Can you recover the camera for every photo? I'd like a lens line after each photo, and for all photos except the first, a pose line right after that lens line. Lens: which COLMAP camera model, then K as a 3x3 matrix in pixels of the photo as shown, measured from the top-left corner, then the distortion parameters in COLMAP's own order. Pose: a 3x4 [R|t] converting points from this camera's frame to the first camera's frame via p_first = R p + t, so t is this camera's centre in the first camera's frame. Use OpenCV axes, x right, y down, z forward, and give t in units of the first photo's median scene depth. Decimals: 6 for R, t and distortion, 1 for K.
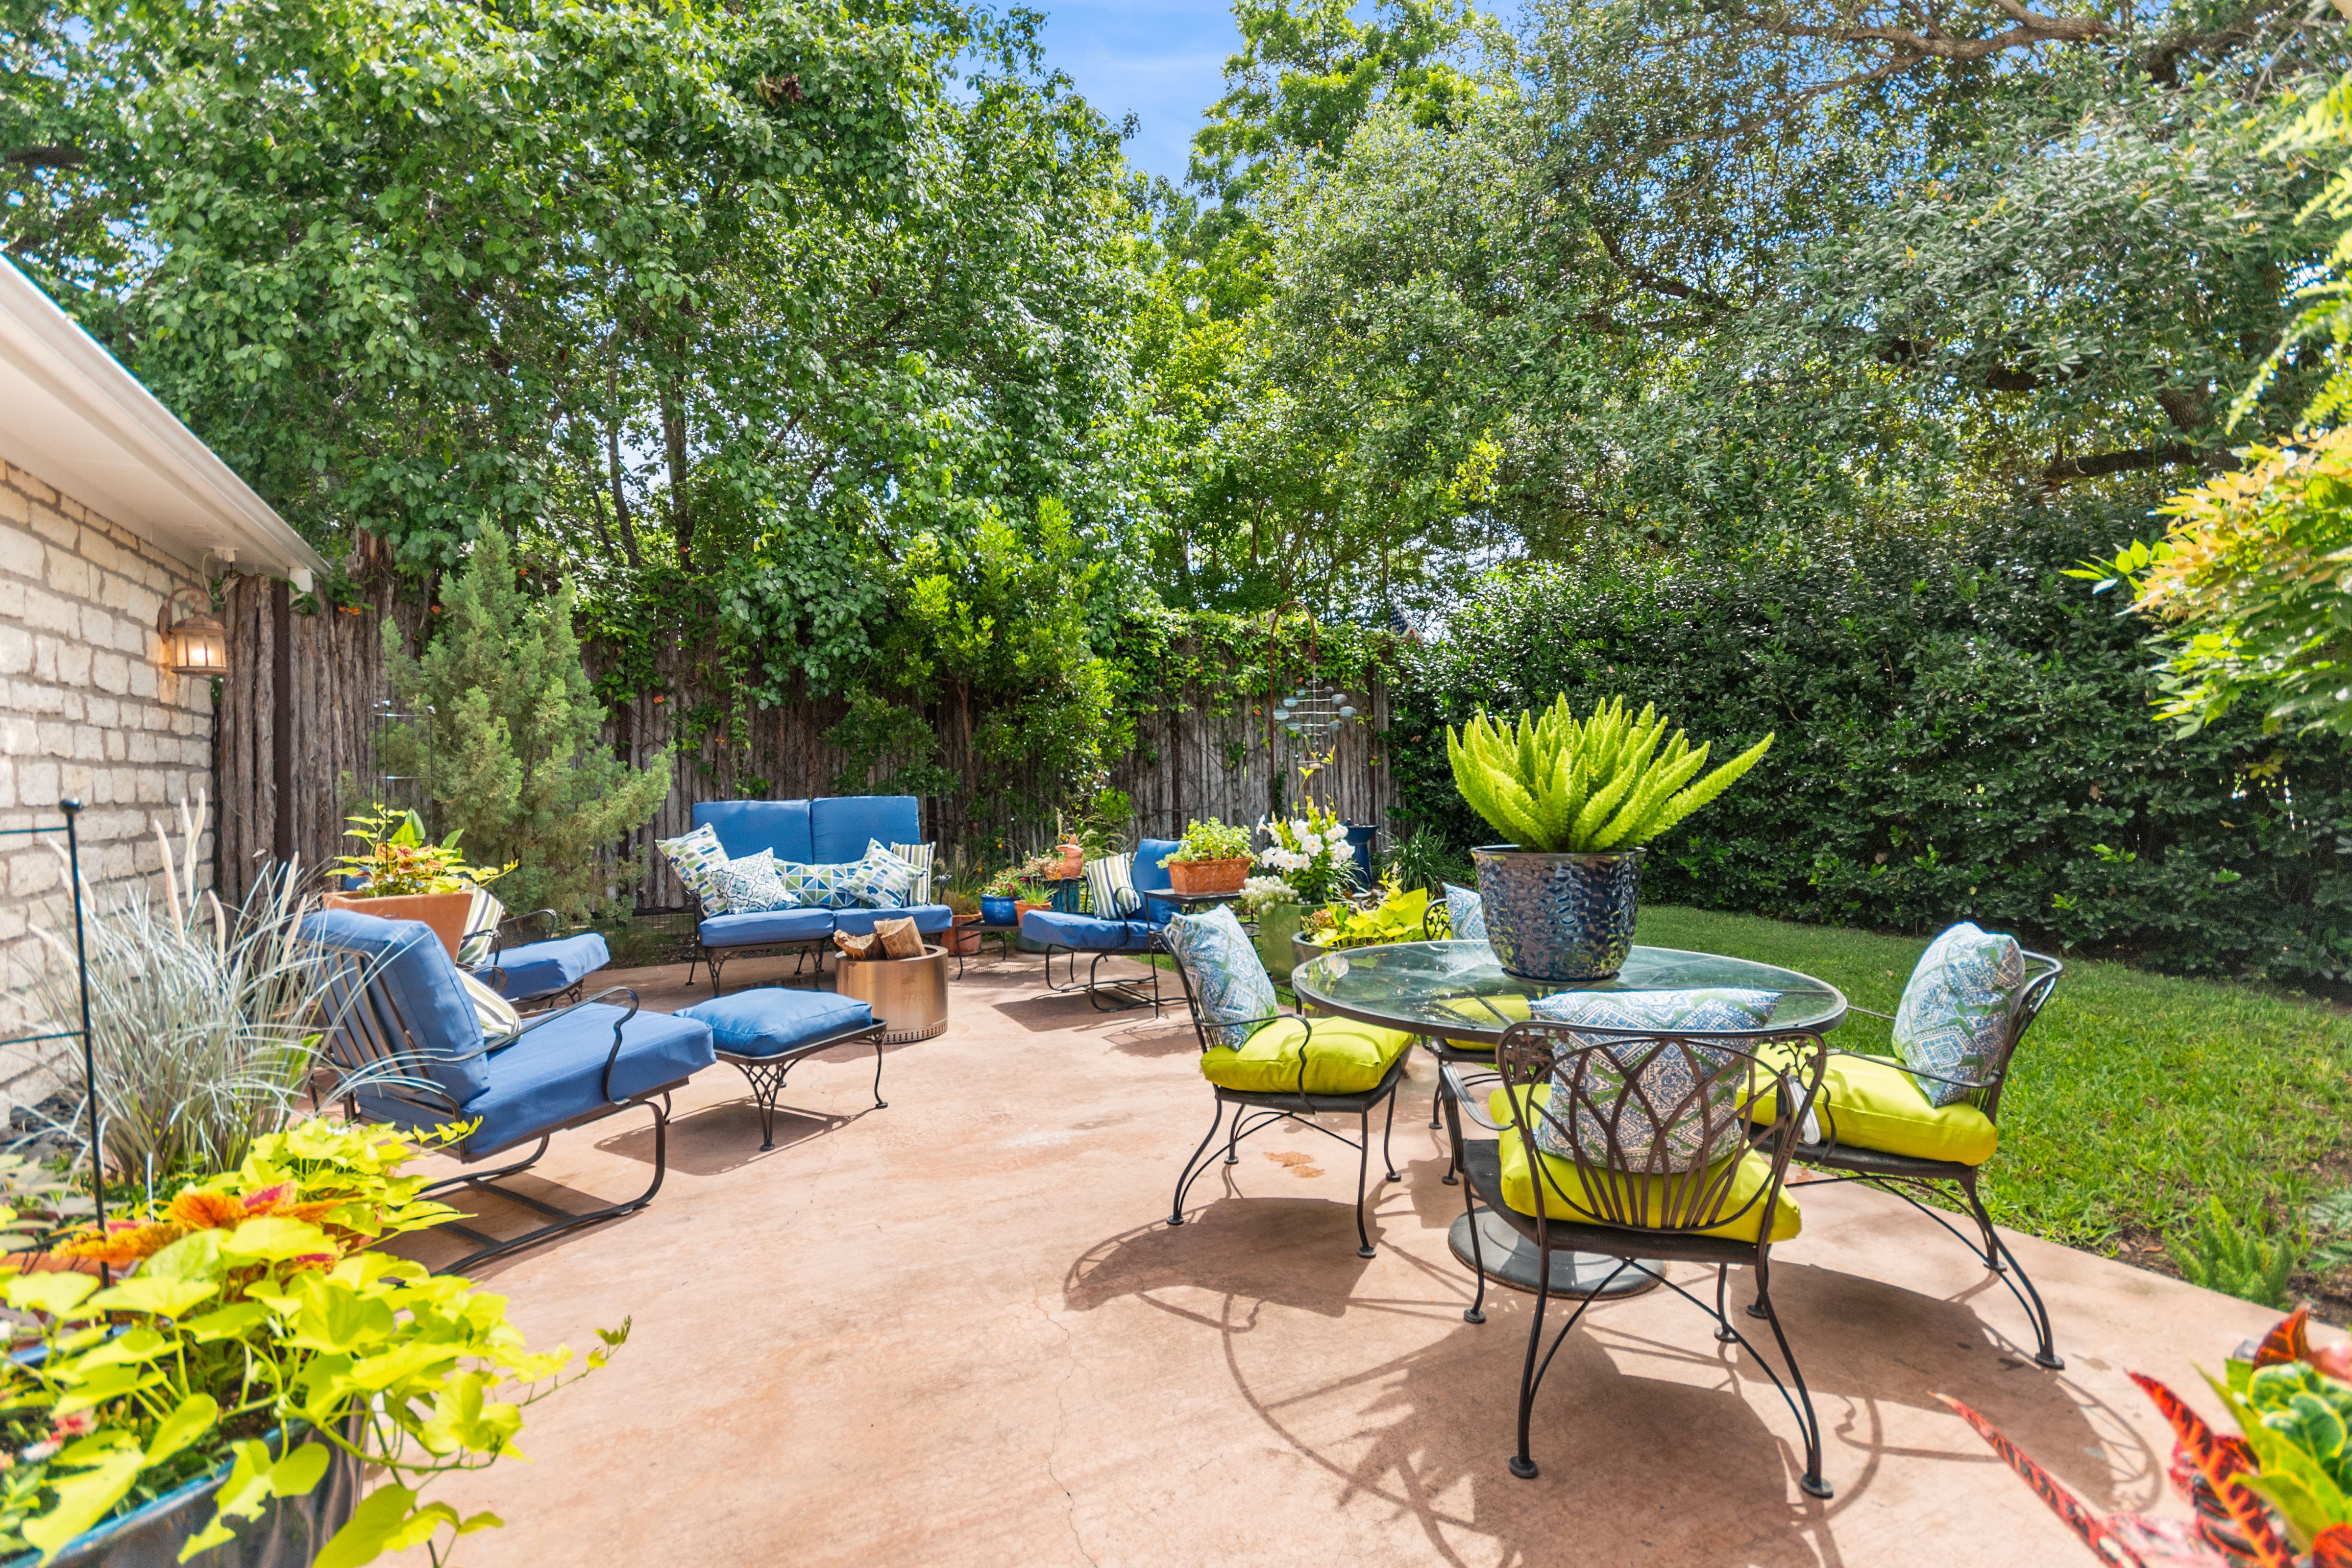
lens RADIAL K [[1049.1, 0, 1166.4], [0, 1049.1, 787.3], [0, 0, 1]] dist [0.003712, 0.000747]
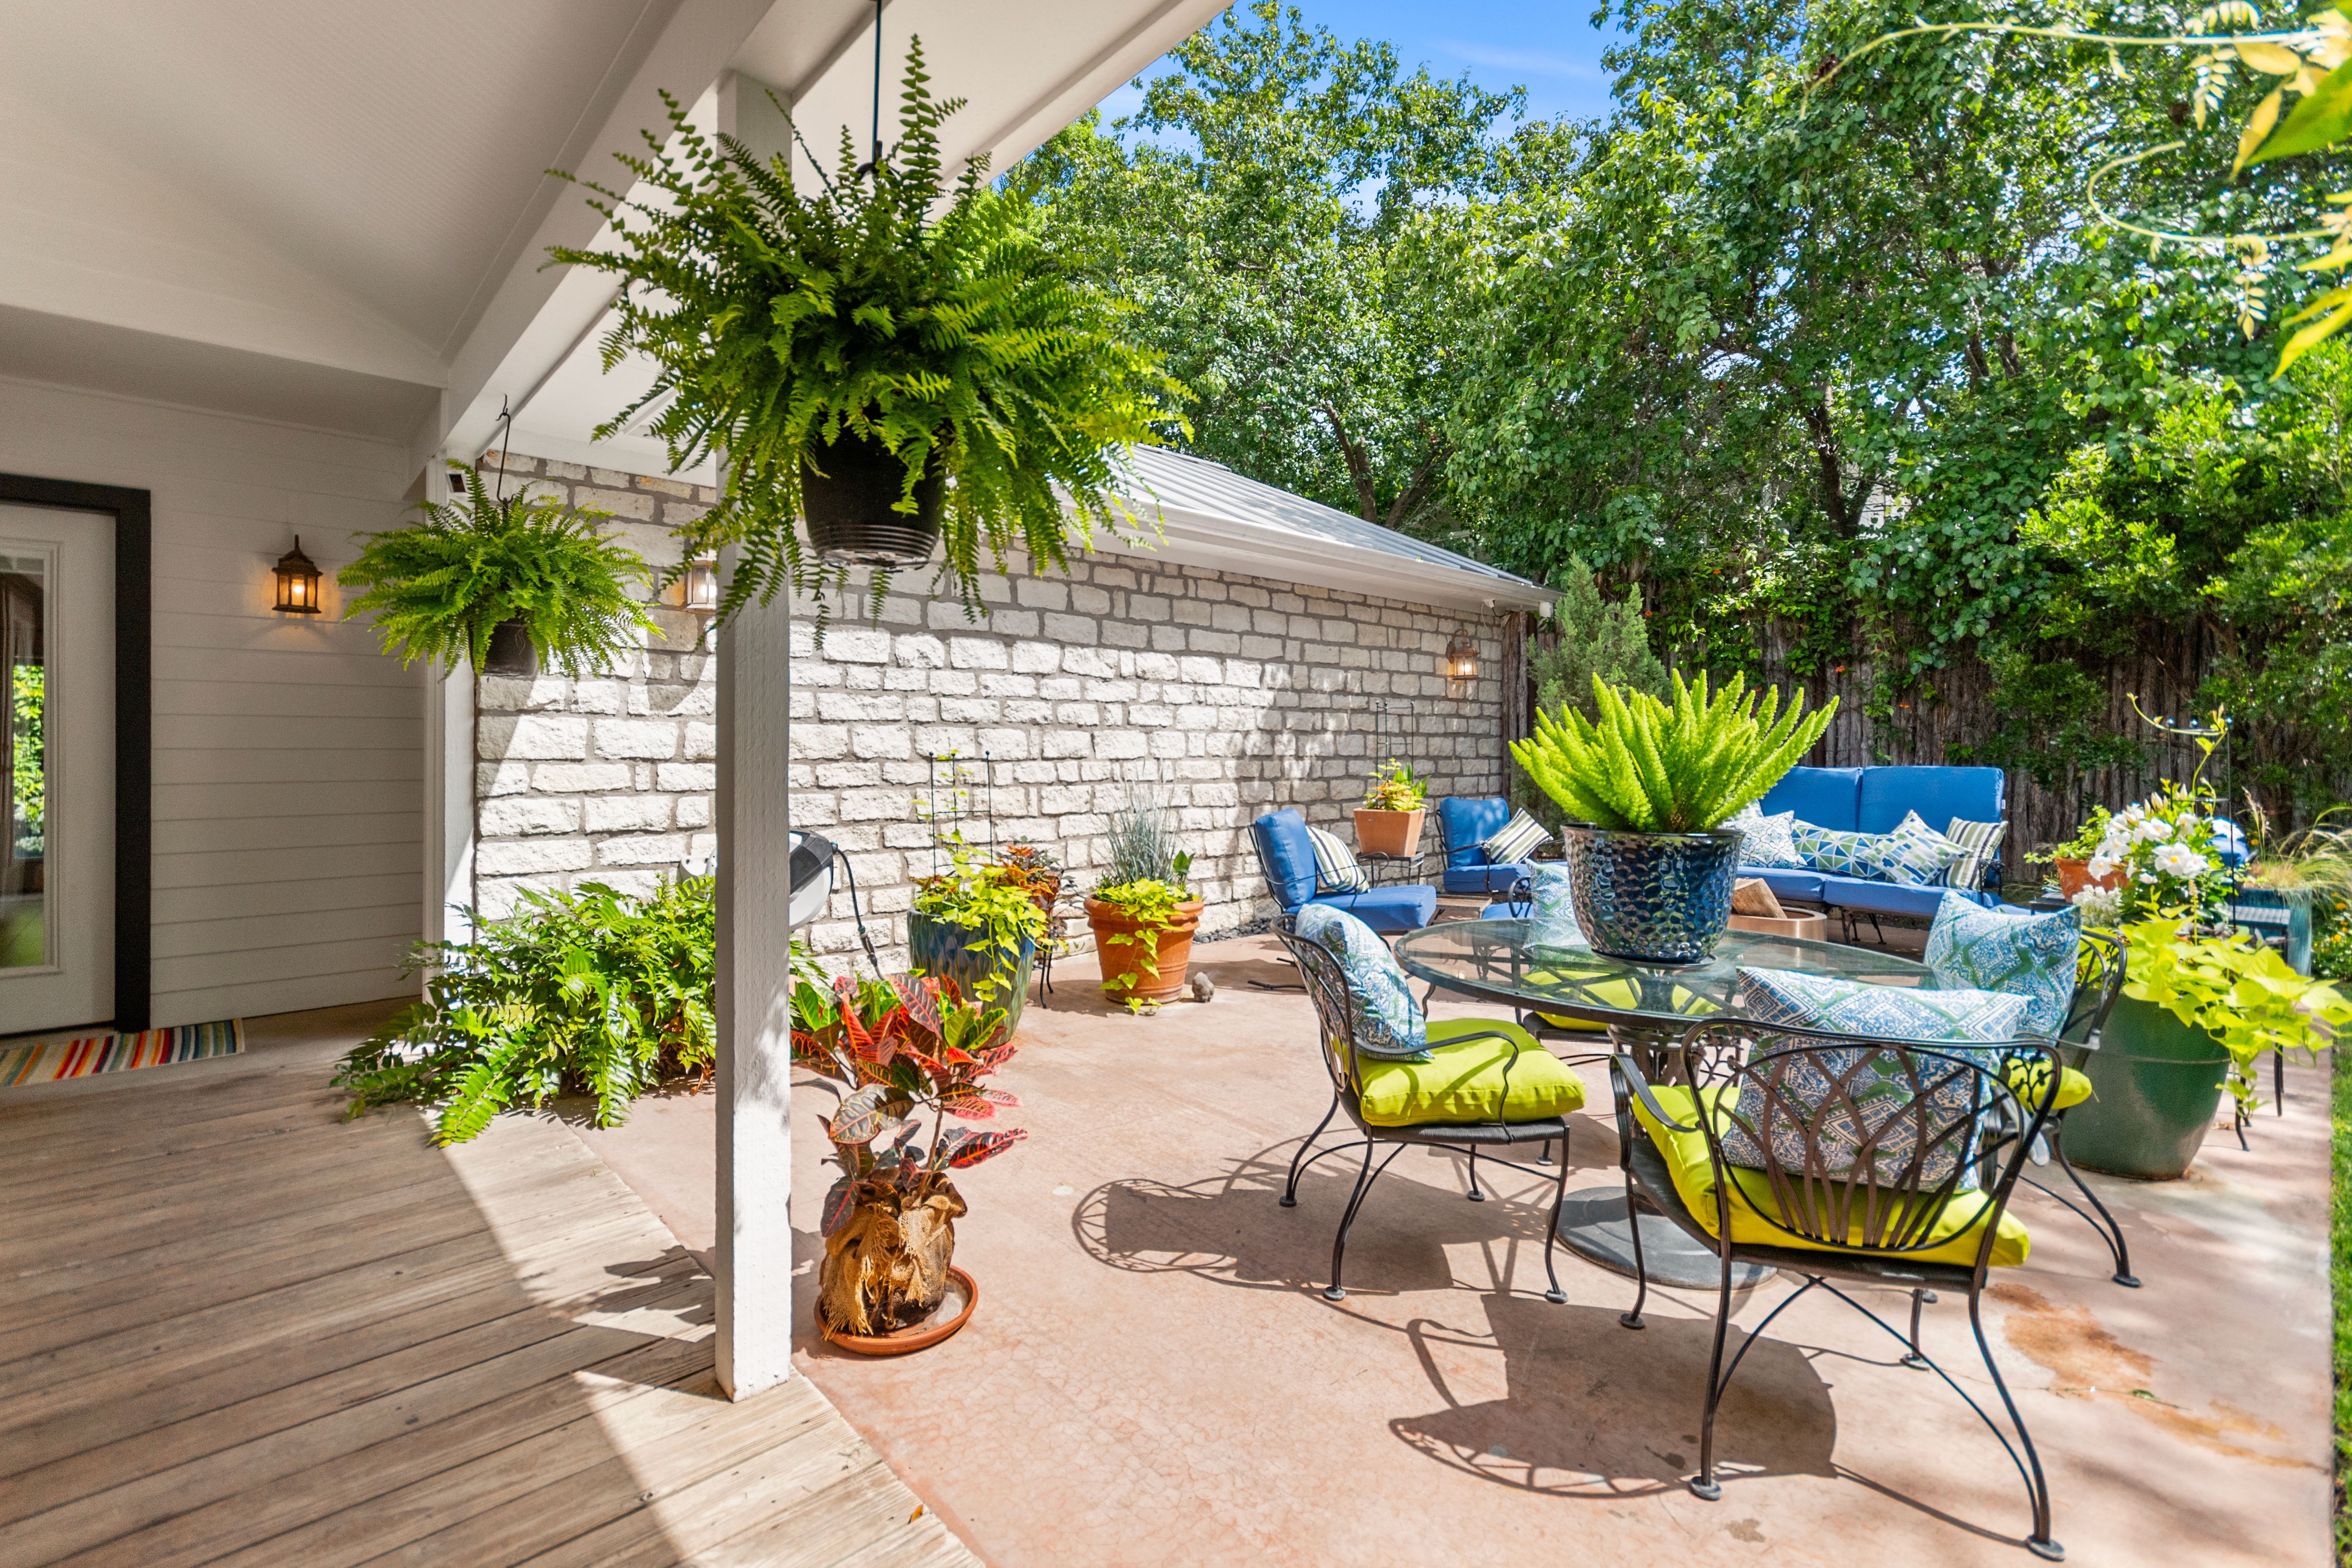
lens RADIAL K [[1011.9, 0, 1122.8], [0, 1011.9, 751.3], [0, 0, 1]] dist [0.002185, 0.000298]
pose [[0.197071, 0.016936, -0.980243, 0.581847], [-0.012129, 0.999816, 0.014836, -0.011384], [0.980314, 0.008966, 0.197241, 0.154306]]
